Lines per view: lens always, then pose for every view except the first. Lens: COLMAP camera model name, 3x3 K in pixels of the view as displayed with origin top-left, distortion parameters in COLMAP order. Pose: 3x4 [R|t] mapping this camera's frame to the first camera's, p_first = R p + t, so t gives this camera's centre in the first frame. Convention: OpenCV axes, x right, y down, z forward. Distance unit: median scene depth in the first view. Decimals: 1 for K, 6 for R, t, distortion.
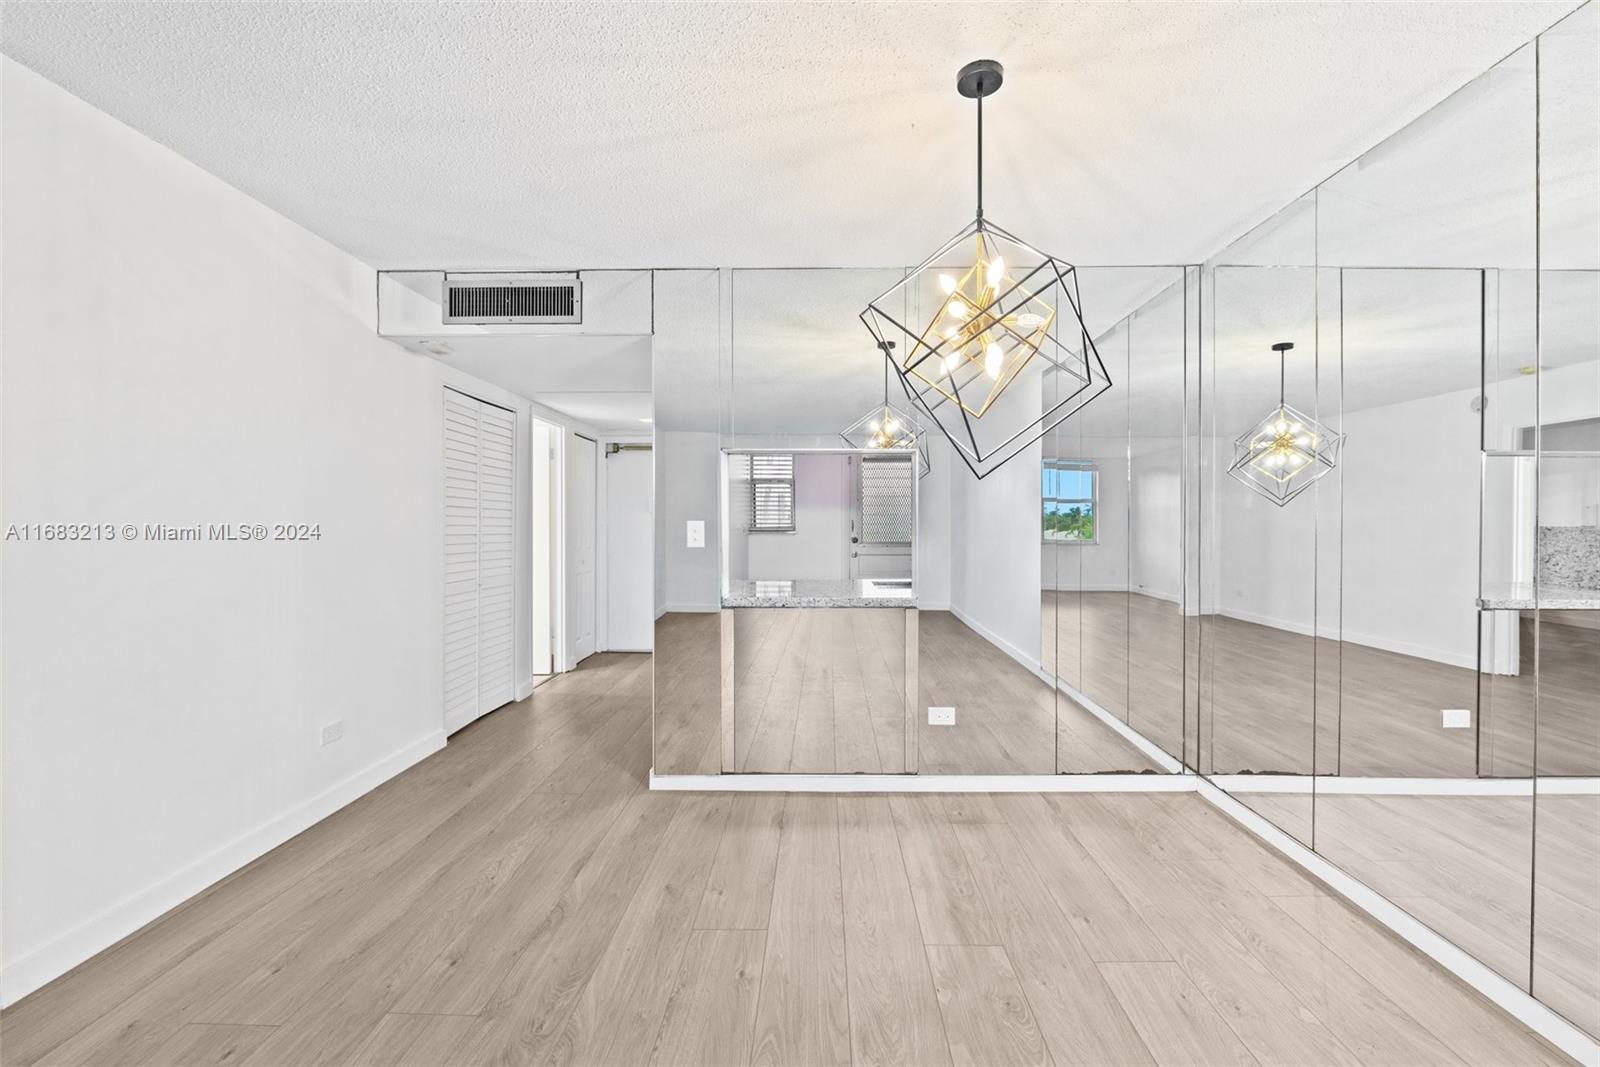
lens RADIAL K [[642.9, 0, 800.0], [0, 642.9, 533.5], [0, 0, 1]] dist [-0.001745, -0.000129]
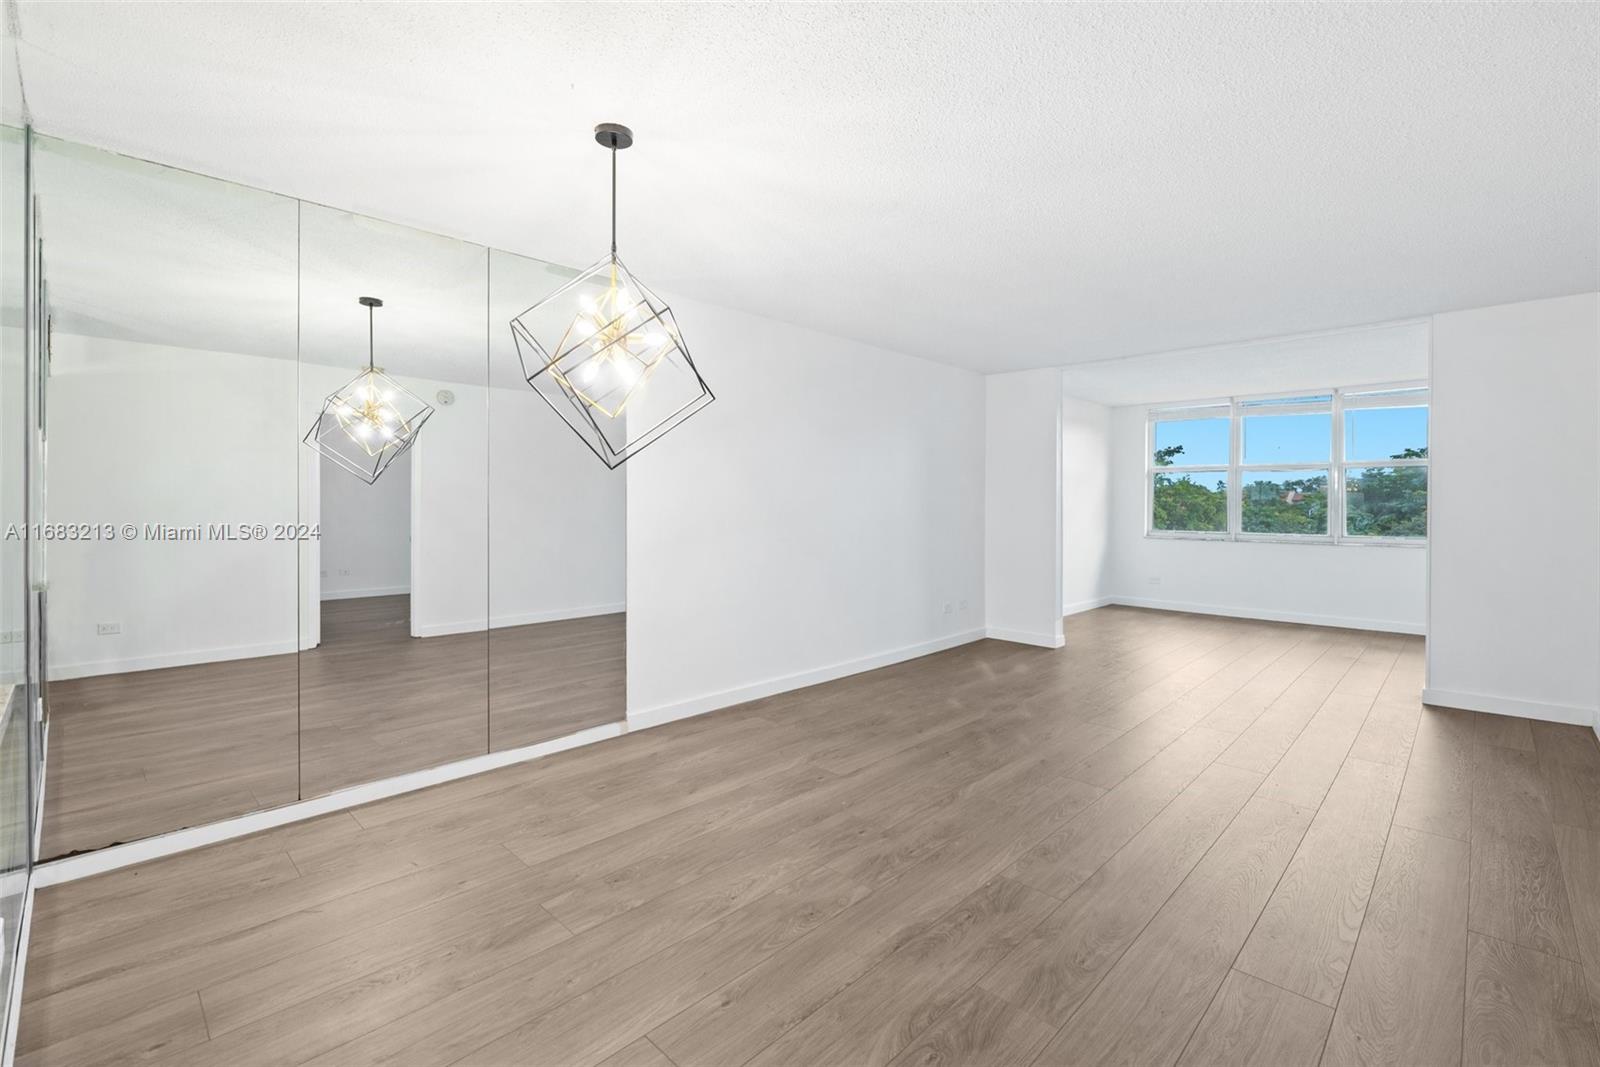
lens RADIAL K [[711.3, 0, 805.5], [0, 711.3, 503.8], [0, 0, 1]] dist [0.000896, 0.000119]
pose [[-0.727428, -0.003311, 0.686176, -0.895922], [0.006787, 0.999905, 0.012020, -0.032176], [-0.686150, 0.013401, -0.727336, 1.714798]]
